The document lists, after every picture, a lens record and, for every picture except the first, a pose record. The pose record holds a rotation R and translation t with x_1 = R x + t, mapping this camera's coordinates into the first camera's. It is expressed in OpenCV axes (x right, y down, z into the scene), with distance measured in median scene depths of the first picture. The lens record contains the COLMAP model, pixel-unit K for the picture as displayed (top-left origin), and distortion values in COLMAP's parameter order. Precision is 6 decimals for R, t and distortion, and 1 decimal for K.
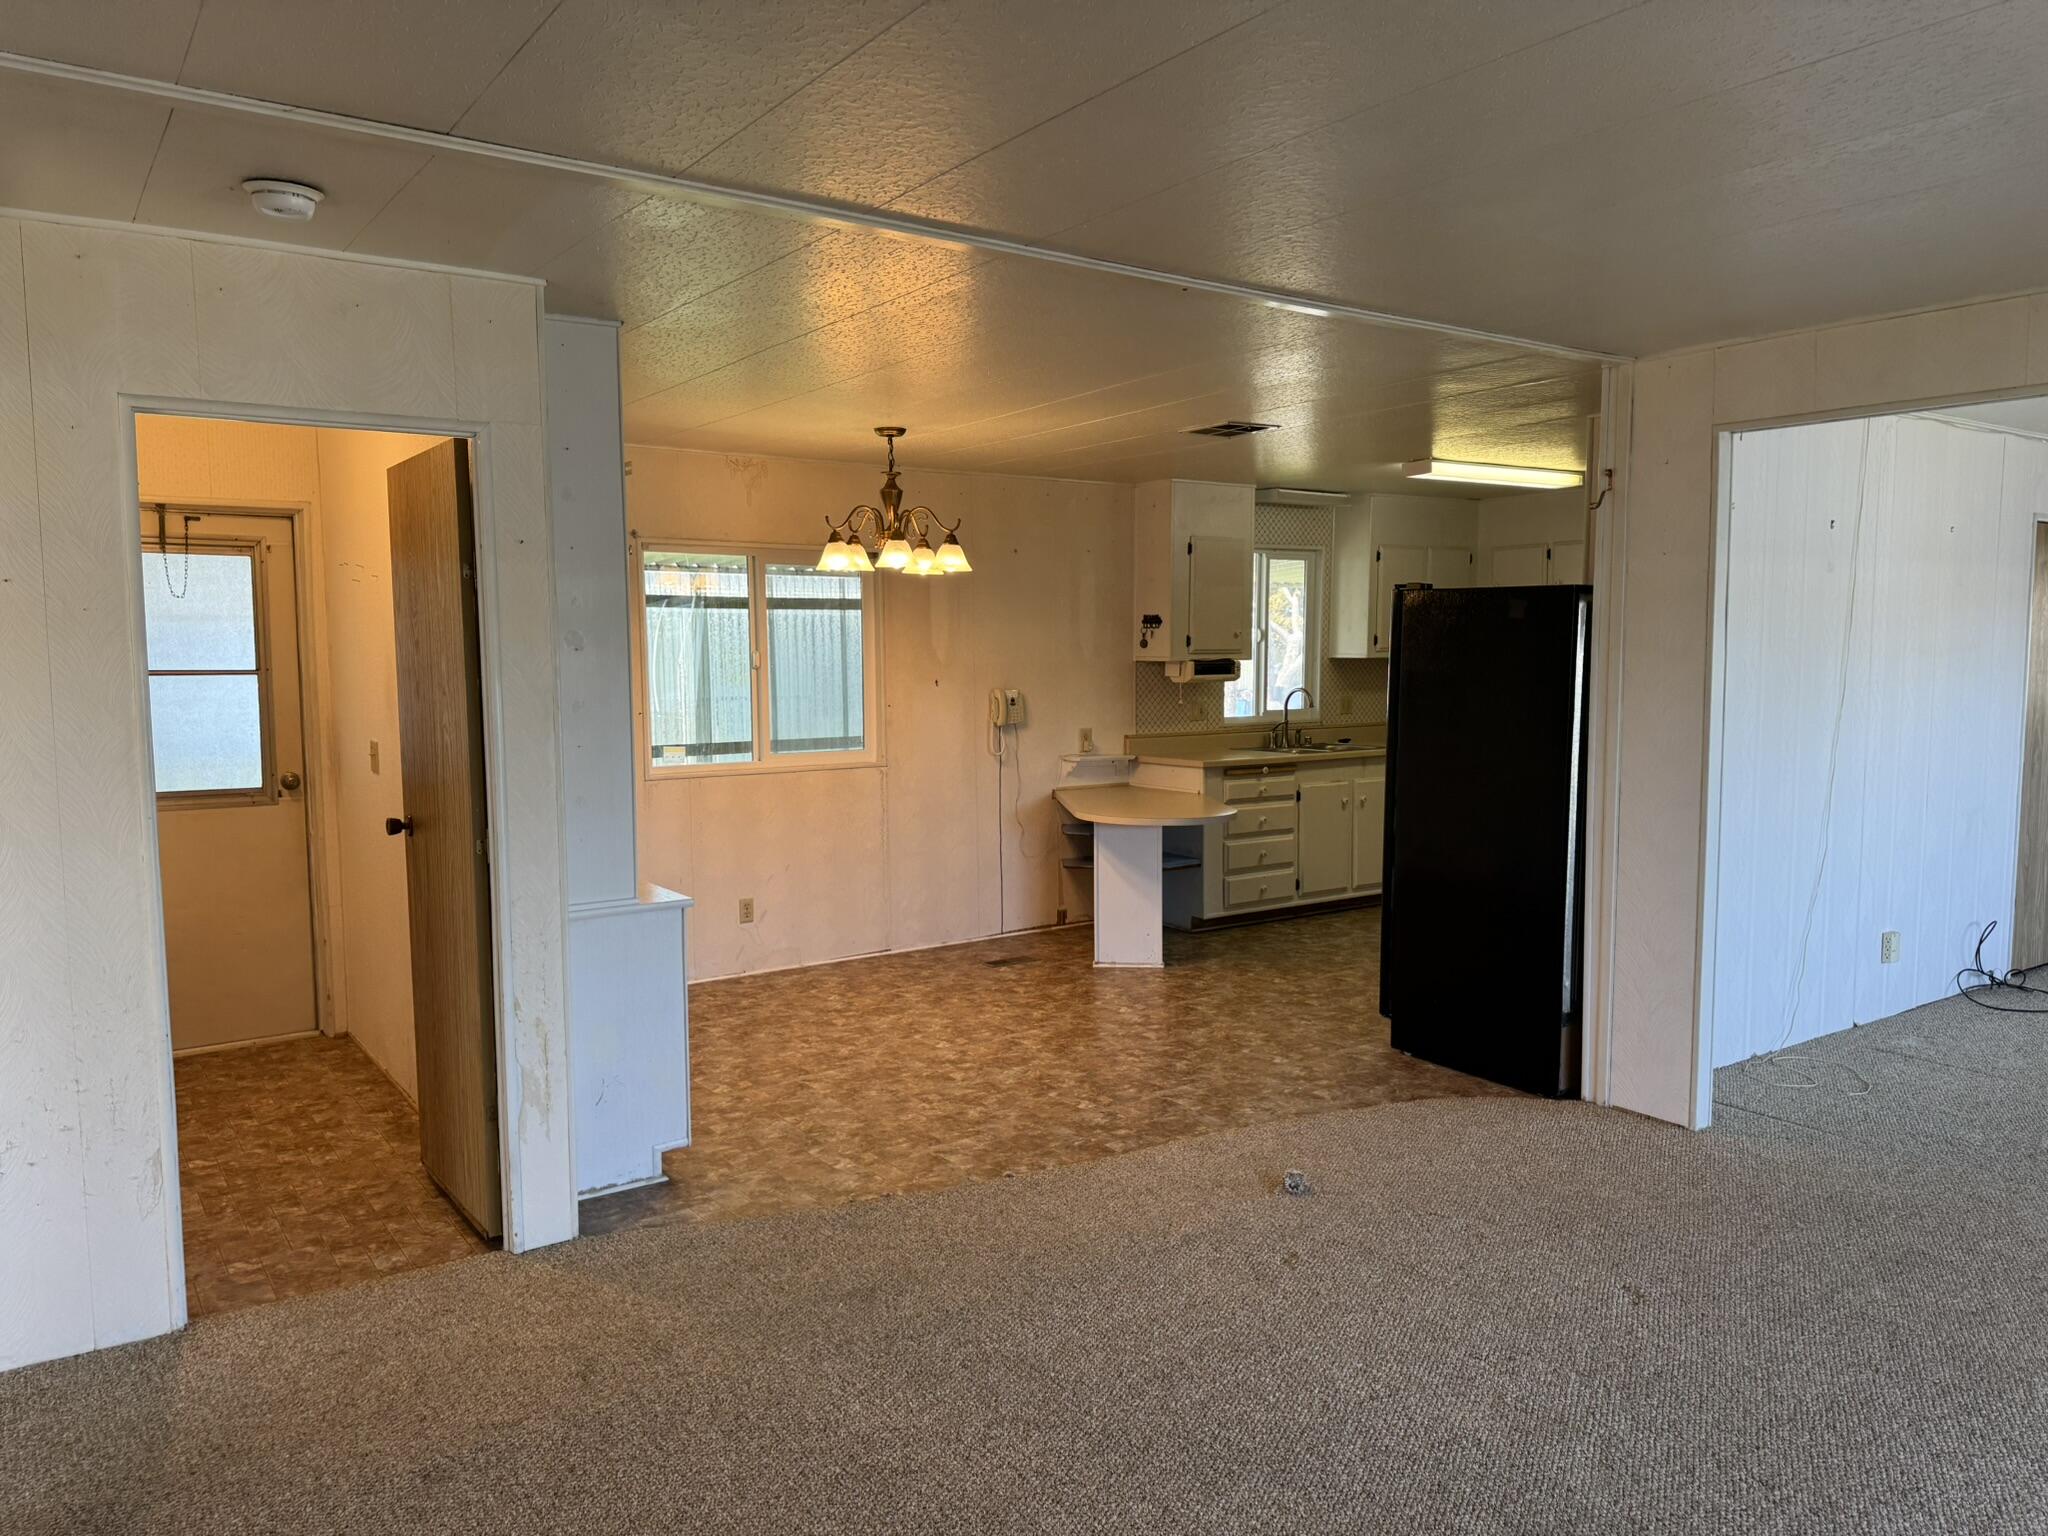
lens RADIAL K [[1423.6, 0, 1036.9], [0, 1423.6, 777.8], [0, 0, 1]] dist [0.094814, -0.124917]
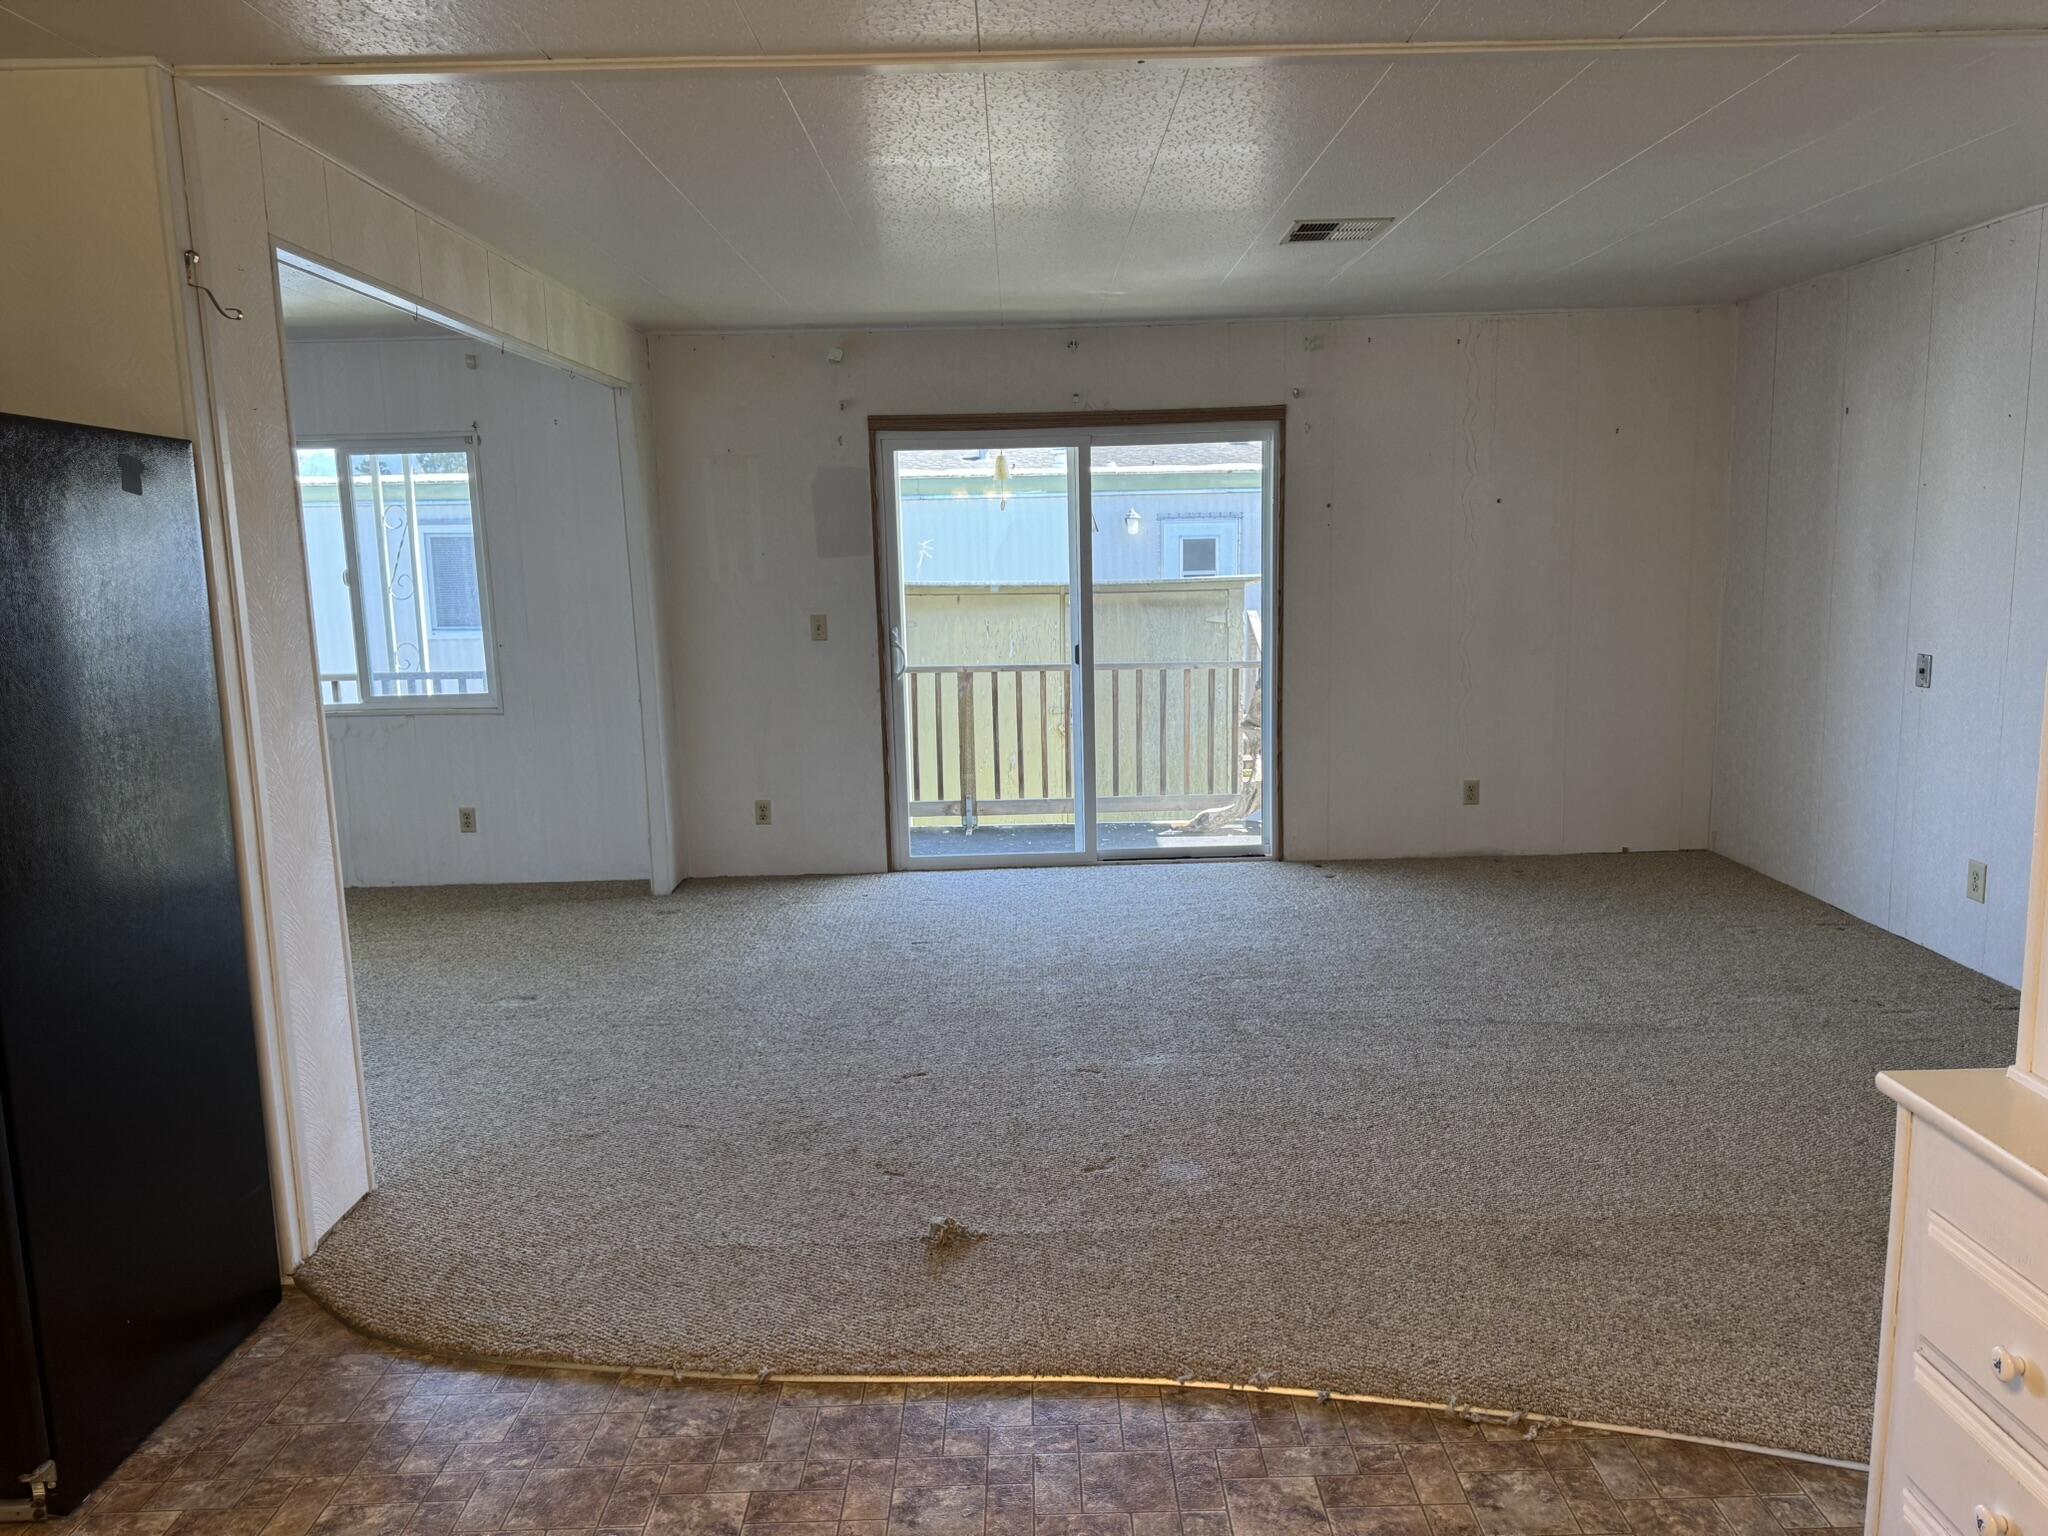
lens RADIAL K [[1423.9, 0, 1024.0], [0, 1423.9, 768.0], [0, 0, 1]] dist [0.083851, -0.144123]
pose [[-0.818949, -0.063637, 0.570327, -0.183333], [0.081072, 0.971035, 0.224762, -0.084521], [-0.568111, 0.230306, -0.790069, 1.006132]]
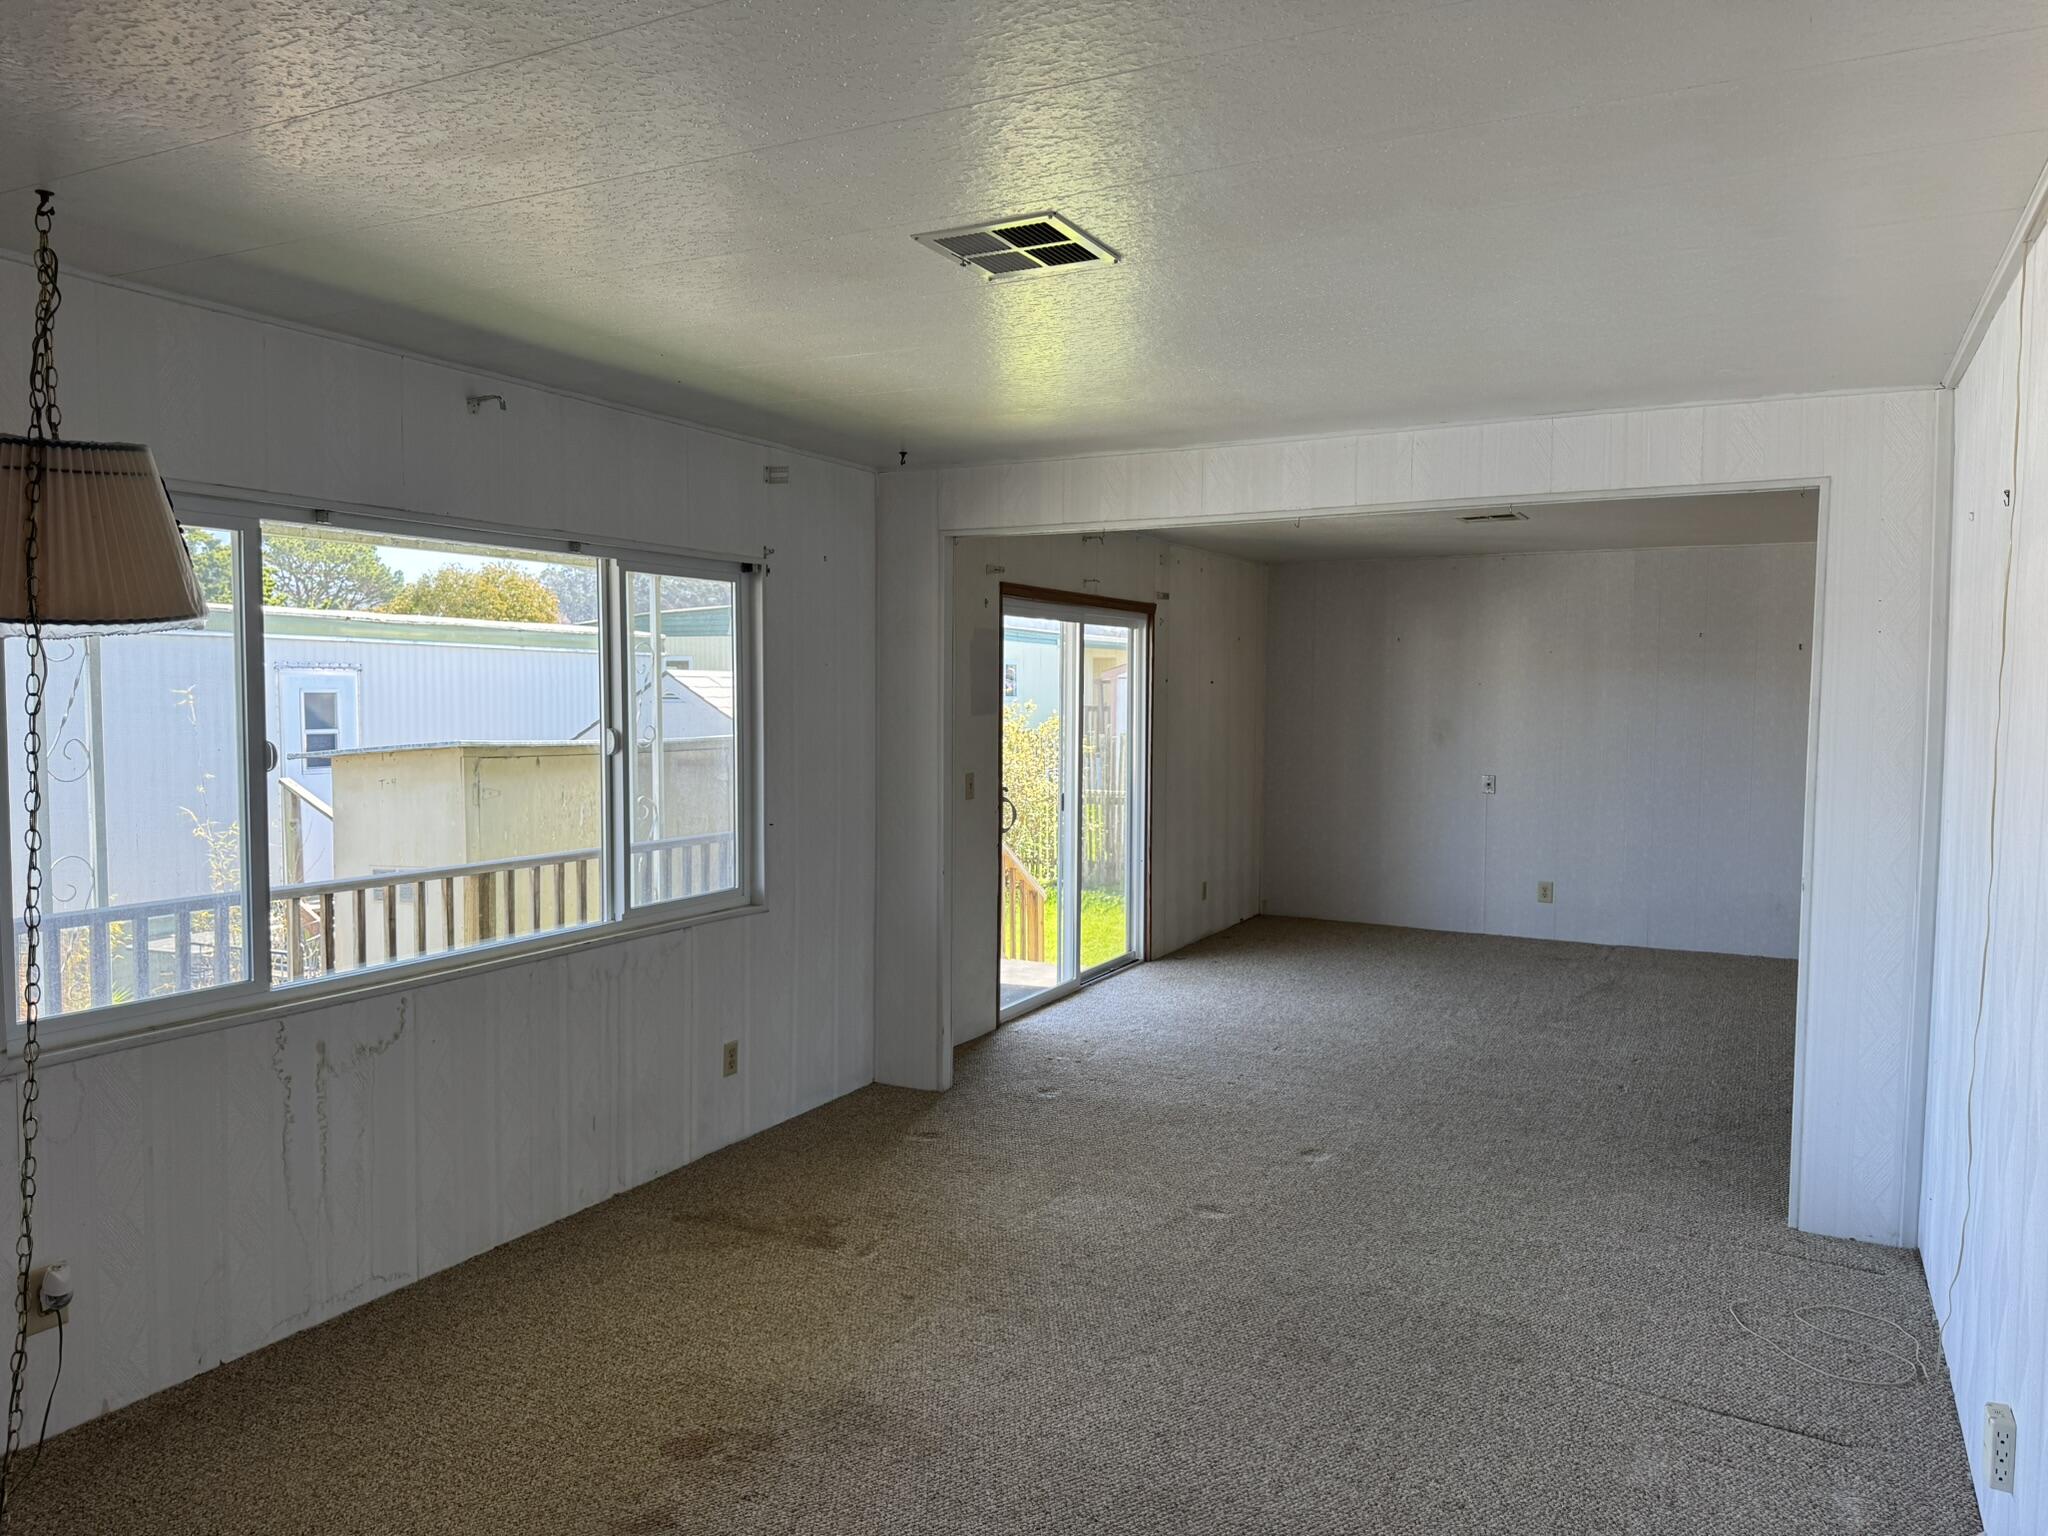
lens RADIAL K [[1423.6, 0, 1036.9], [0, 1423.6, 777.8], [0, 0, 1]] dist [0.094814, -0.124917]
pose [[-0.890059, 0.028009, -0.454985, 0.976173], [-0.043056, 0.988483, 0.145080, -0.118515], [0.453808, 0.148720, -0.878602, 1.163830]]
